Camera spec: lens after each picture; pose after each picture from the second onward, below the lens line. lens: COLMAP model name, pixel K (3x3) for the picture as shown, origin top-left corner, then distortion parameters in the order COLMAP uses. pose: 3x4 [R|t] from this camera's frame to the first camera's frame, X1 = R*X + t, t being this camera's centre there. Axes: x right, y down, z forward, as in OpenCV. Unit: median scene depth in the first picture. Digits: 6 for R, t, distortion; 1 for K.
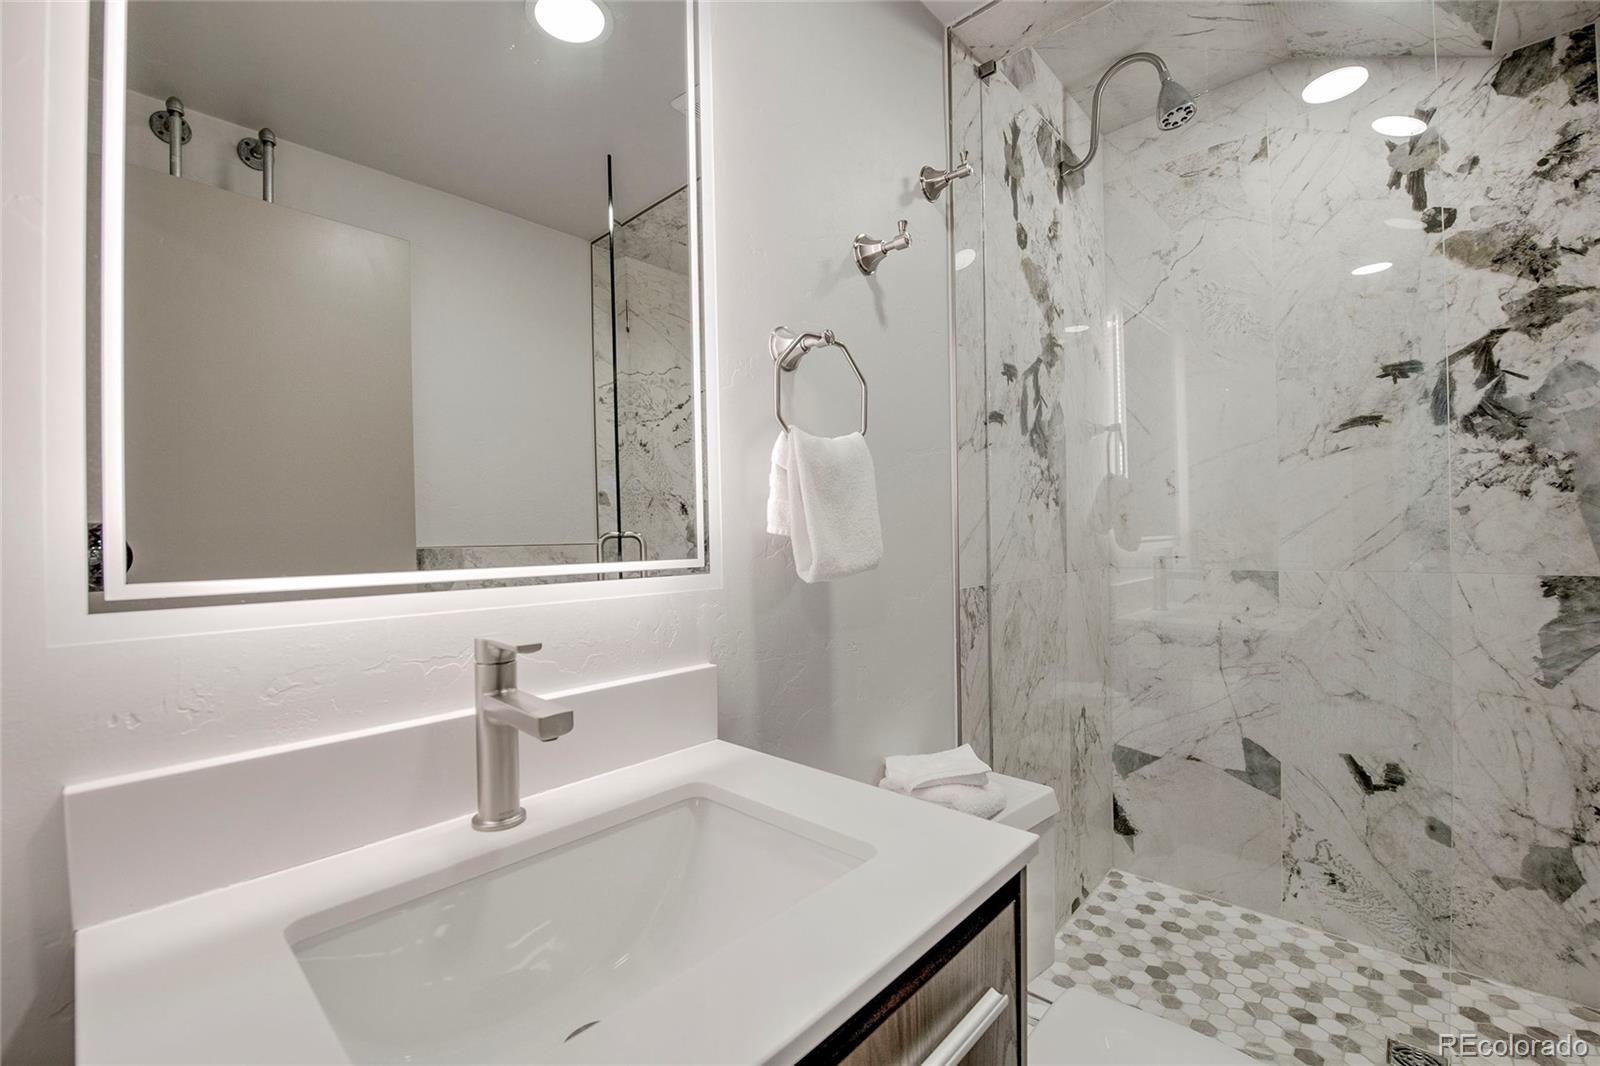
lens RADIAL K [[673.4, 0, 794.9], [0, 673.4, 536.6], [0, 0, 1]] dist [-0.012964, -0.002896]
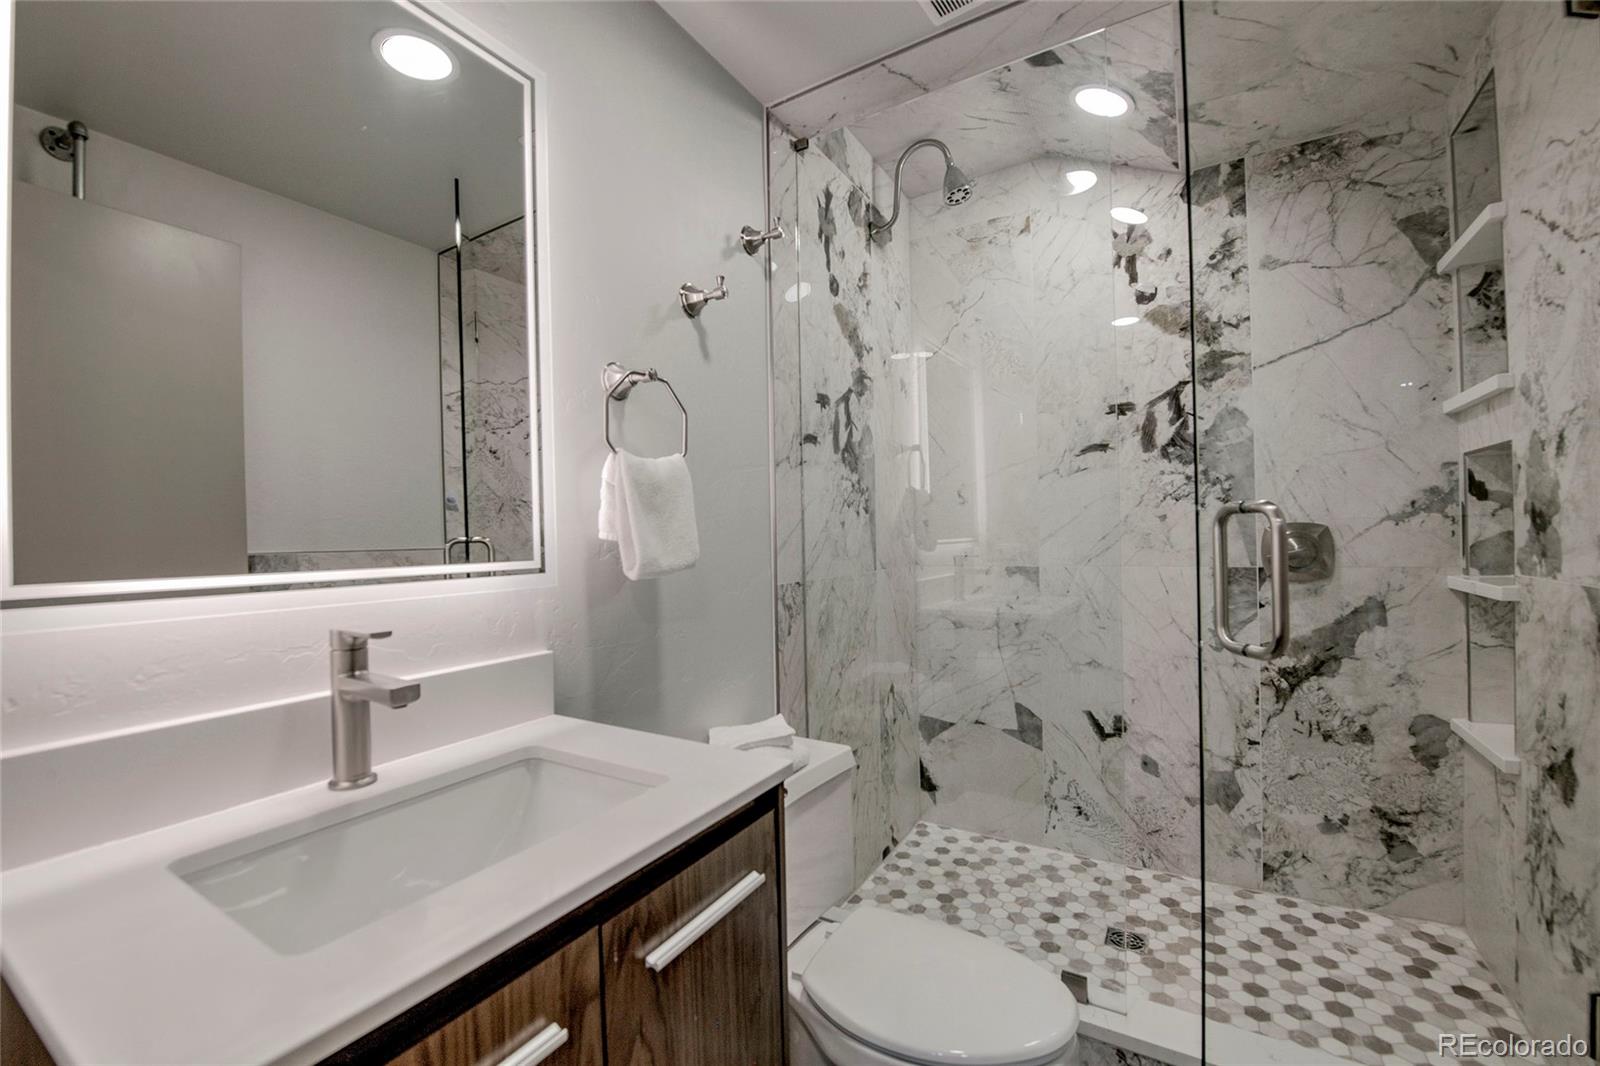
lens RADIAL K [[652.7, 0, 793.6], [0, 652.7, 535.9], [0, 0, 1]] dist [-0.011090, -0.005343]
pose [[0.979073, -0.003806, 0.203473, 0.035149], [0.004990, 0.999973, -0.005307, -0.001383], [-0.203448, 0.006211, 0.979066, -0.108838]]
